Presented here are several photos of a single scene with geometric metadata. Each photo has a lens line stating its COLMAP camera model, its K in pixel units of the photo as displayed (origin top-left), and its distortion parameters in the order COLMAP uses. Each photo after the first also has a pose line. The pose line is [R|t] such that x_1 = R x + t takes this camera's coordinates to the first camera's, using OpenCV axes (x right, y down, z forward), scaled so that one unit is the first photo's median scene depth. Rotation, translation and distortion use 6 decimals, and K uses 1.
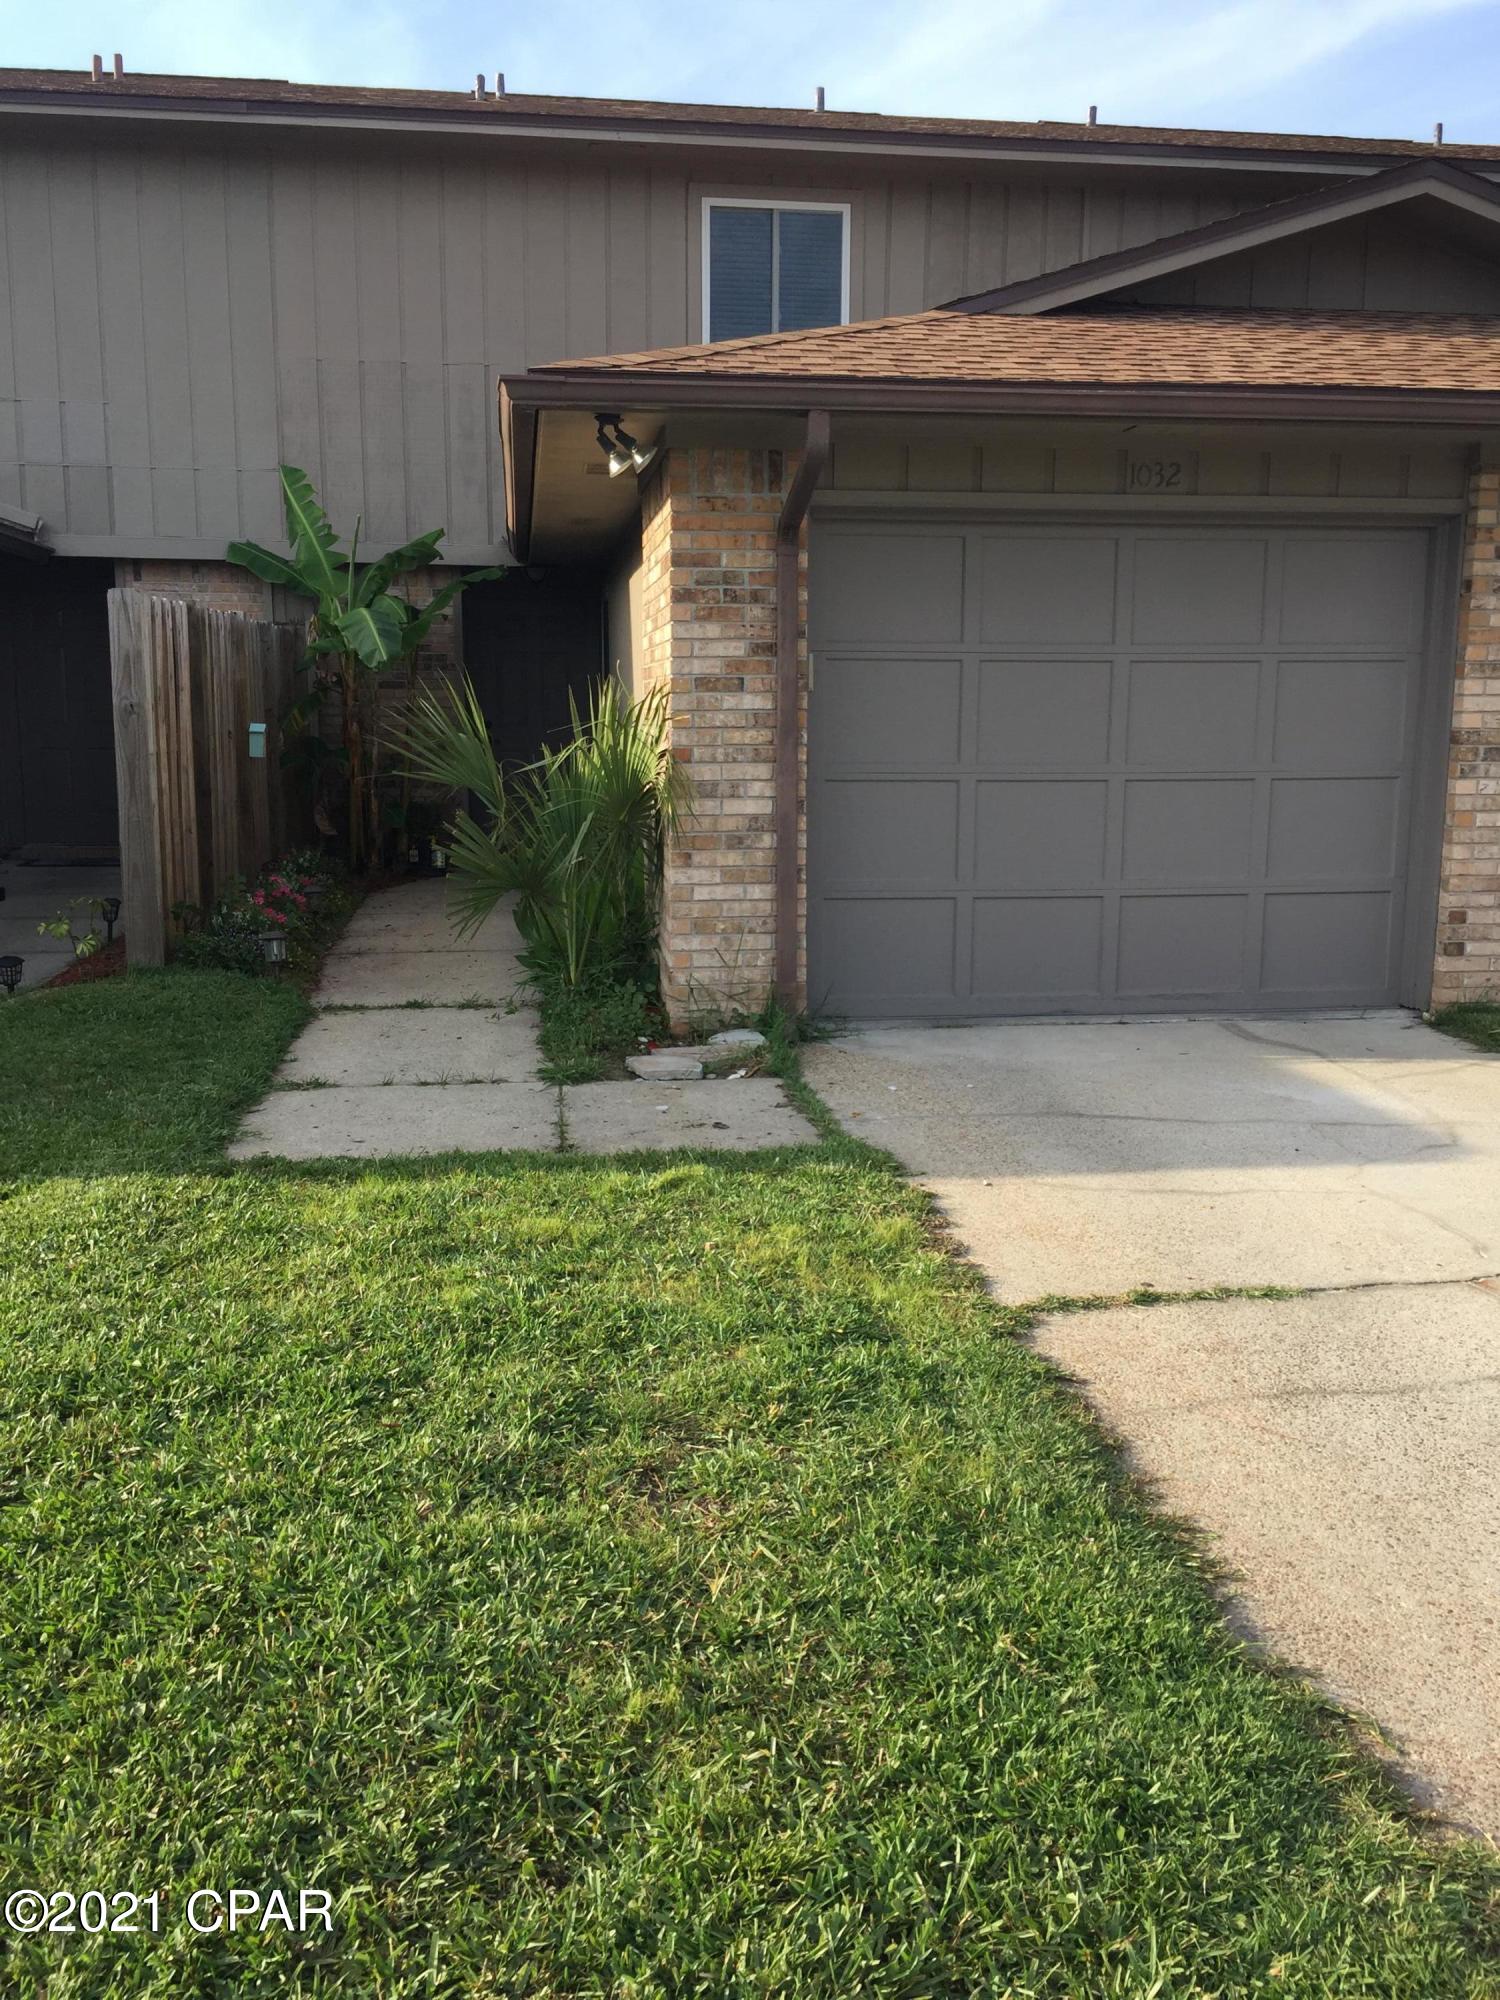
lens RADIAL K [[1730.6, 0, 748.6], [0, 1730.6, 988.7], [0, 0, 1]] dist [0.028839, -0.040744]
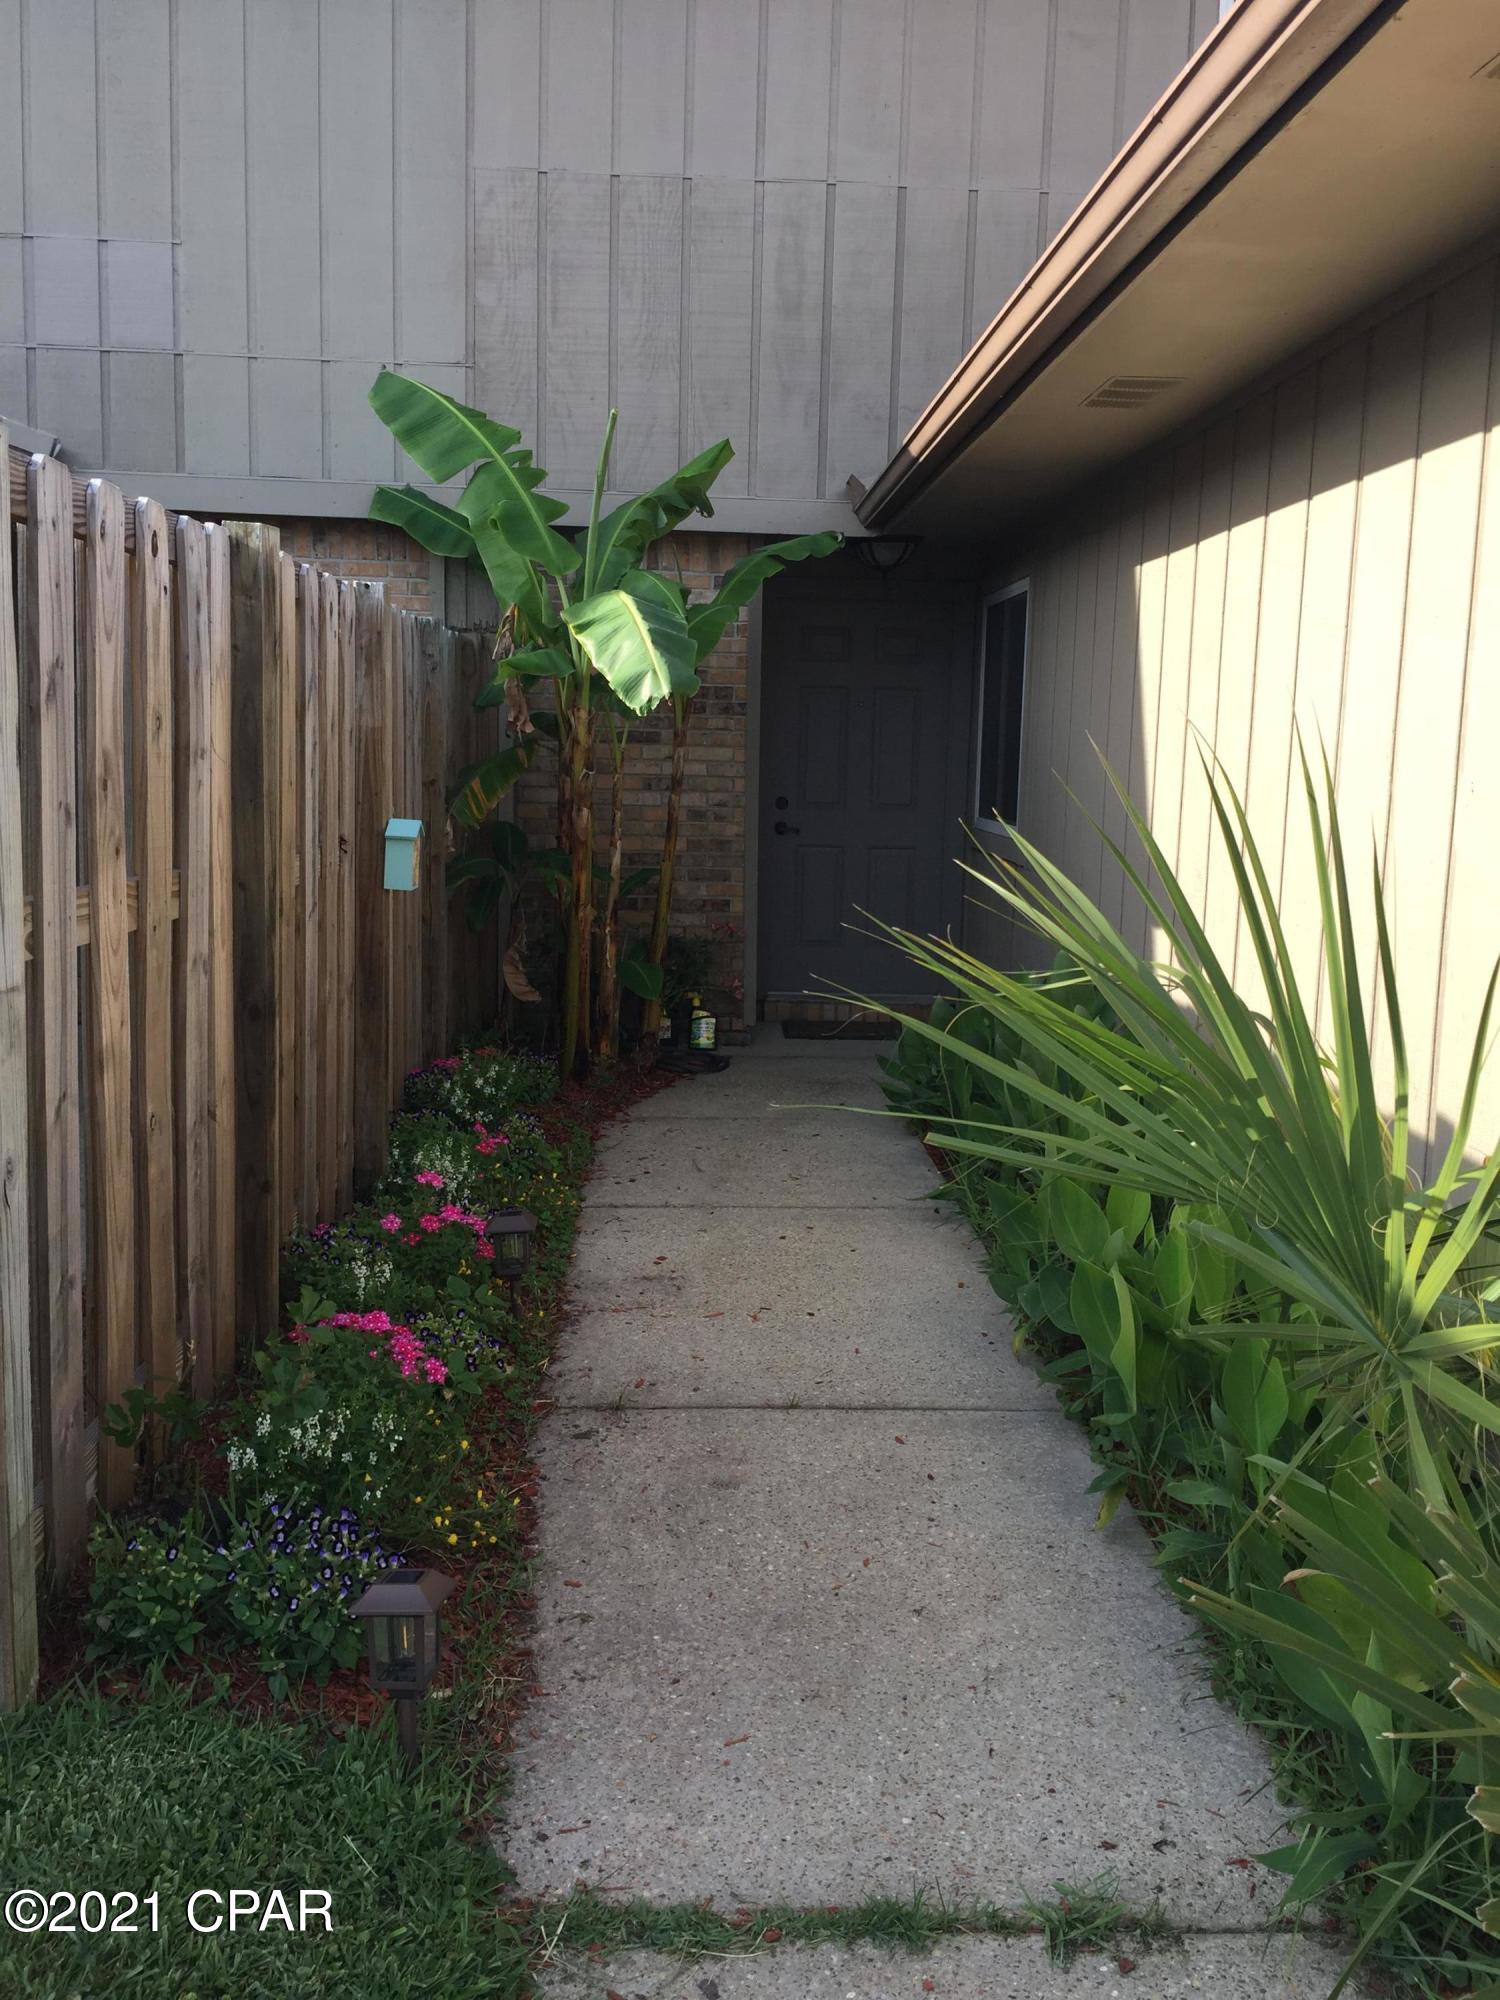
lens RADIAL K [[1730.6, 0, 755.6], [0, 1730.6, 1001.7], [0, 0, 1]] dist [0.028839, -0.040744]
pose [[0.995898, 0.033836, -0.083918, -0.203937], [-0.035498, 0.999201, -0.018391, -0.137405], [0.083229, 0.021295, 0.996303, 0.750974]]
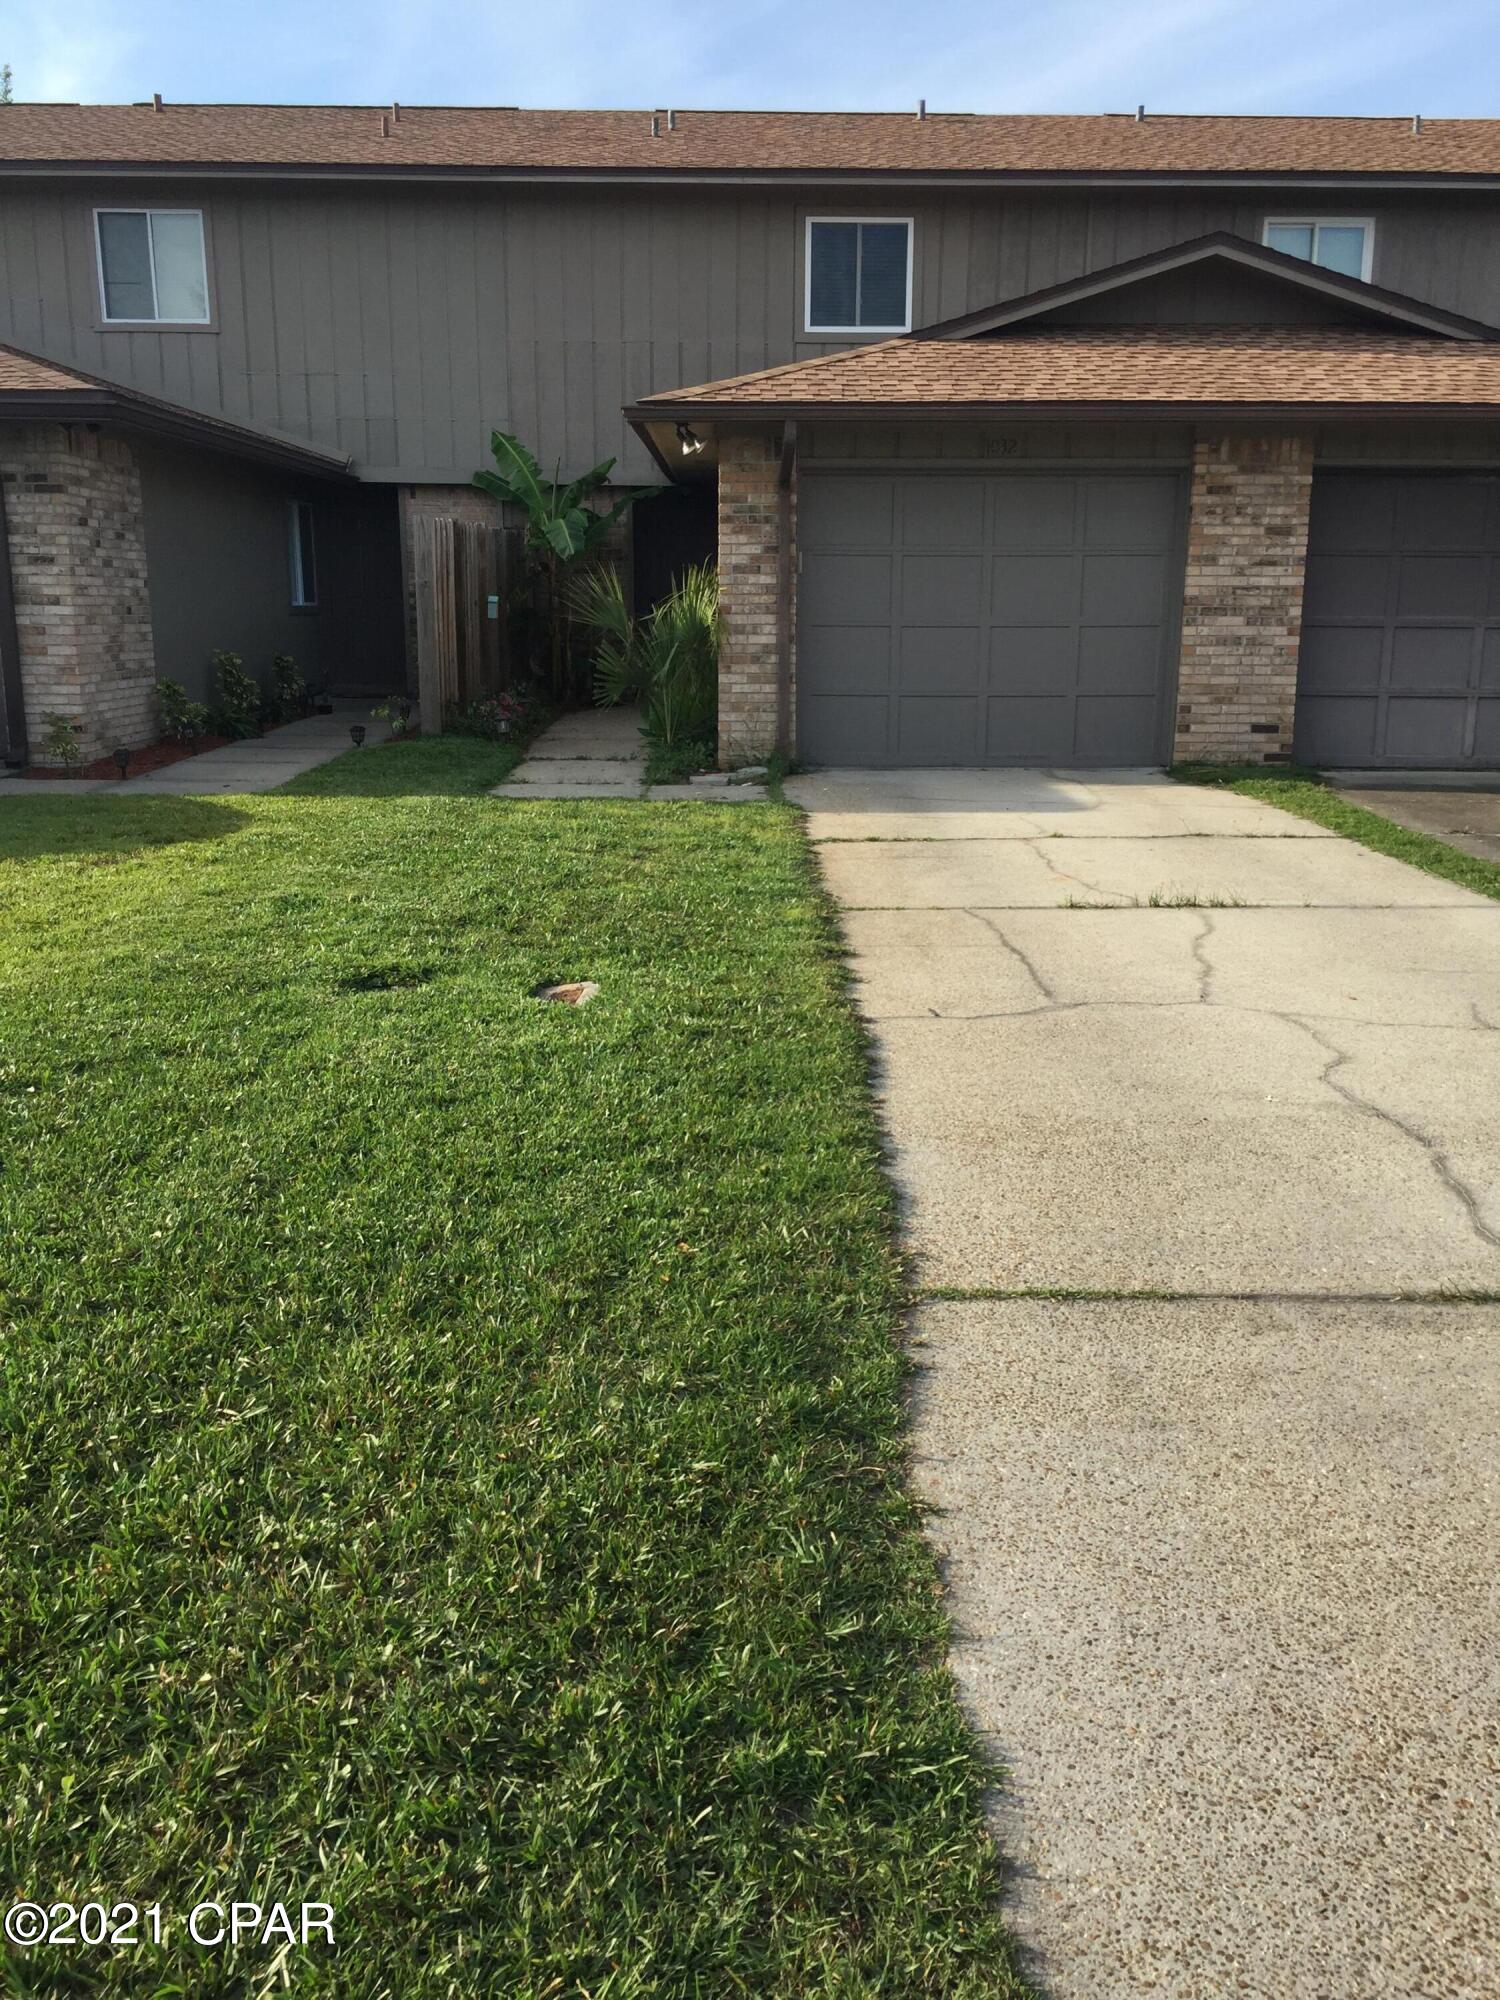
lens RADIAL K [[1730.6, 0, 745.8], [0, 1730.6, 1000.8], [0, 0, 1]] dist [0.028839, -0.040744]
pose [[0.991990, 0.029987, -0.122703, 0.199664], [-0.021455, 0.997297, 0.070271, 0.132684], [0.124479, -0.067076, 0.989952, -0.745461]]
